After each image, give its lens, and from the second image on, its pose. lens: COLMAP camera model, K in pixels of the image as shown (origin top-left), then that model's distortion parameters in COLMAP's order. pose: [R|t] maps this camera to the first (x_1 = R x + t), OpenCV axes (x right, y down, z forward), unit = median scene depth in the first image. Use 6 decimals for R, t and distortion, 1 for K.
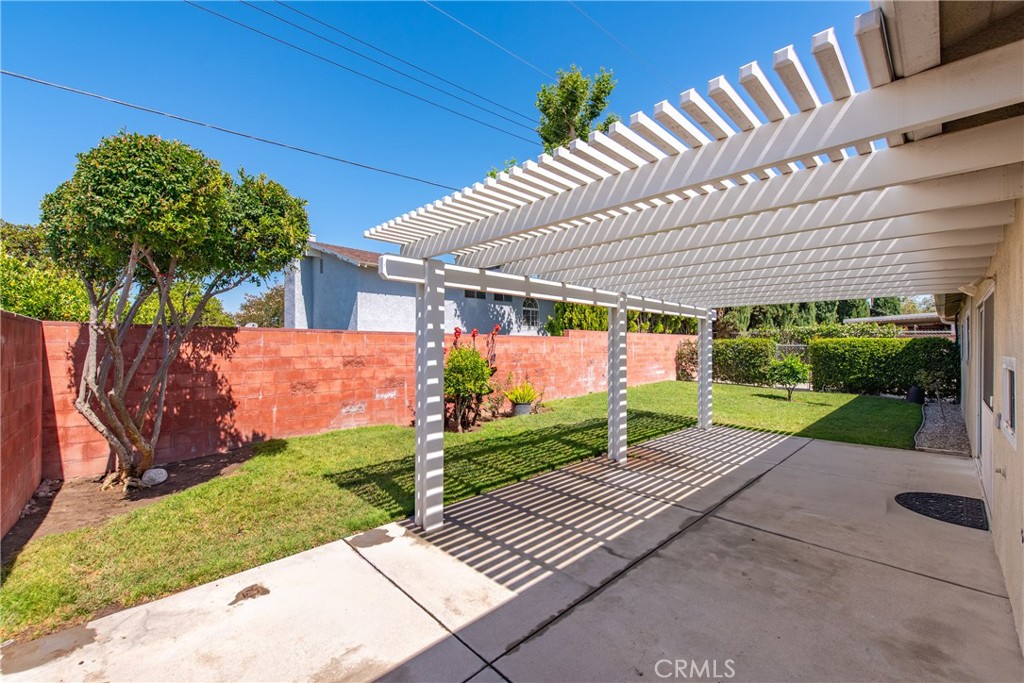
lens RADIAL K [[416.0, 0, 512.0], [0, 416.0, 341.5], [0, 0, 1]] dist [0.000965, -0.000096]
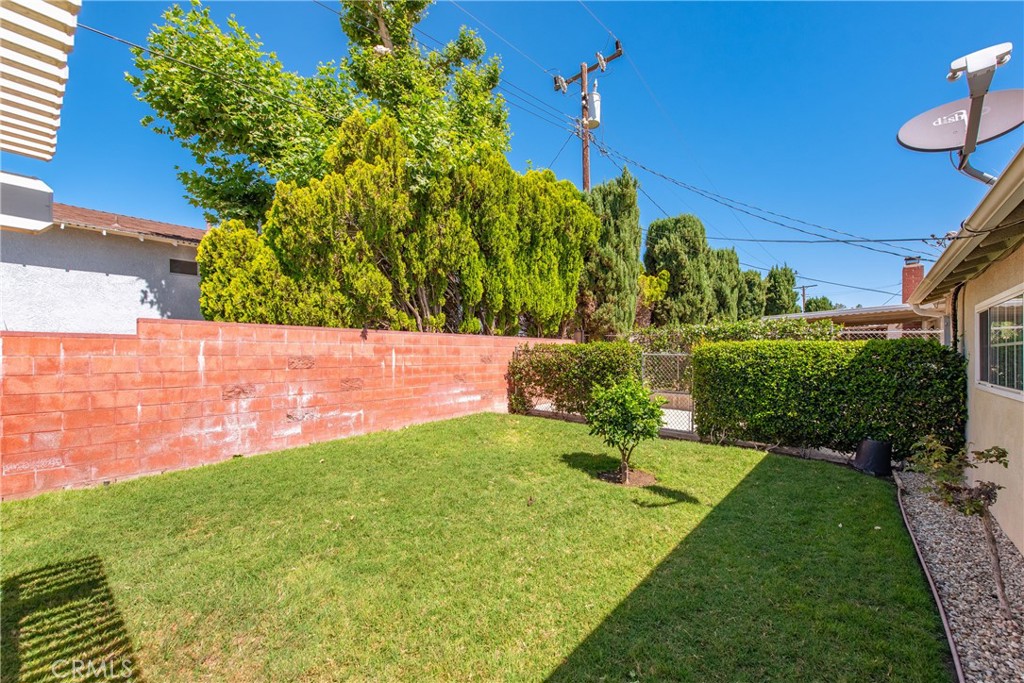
lens RADIAL K [[413.3, 0, 517.4], [0, 413.3, 348.6], [0, 0, 1]] dist [0.017439, -0.000046]
pose [[0.994140, 0.002454, 0.108073, 0.453090], [-0.002486, 0.999997, 0.000155, 0.002080], [-0.108072, -0.000423, 0.994143, 0.506837]]
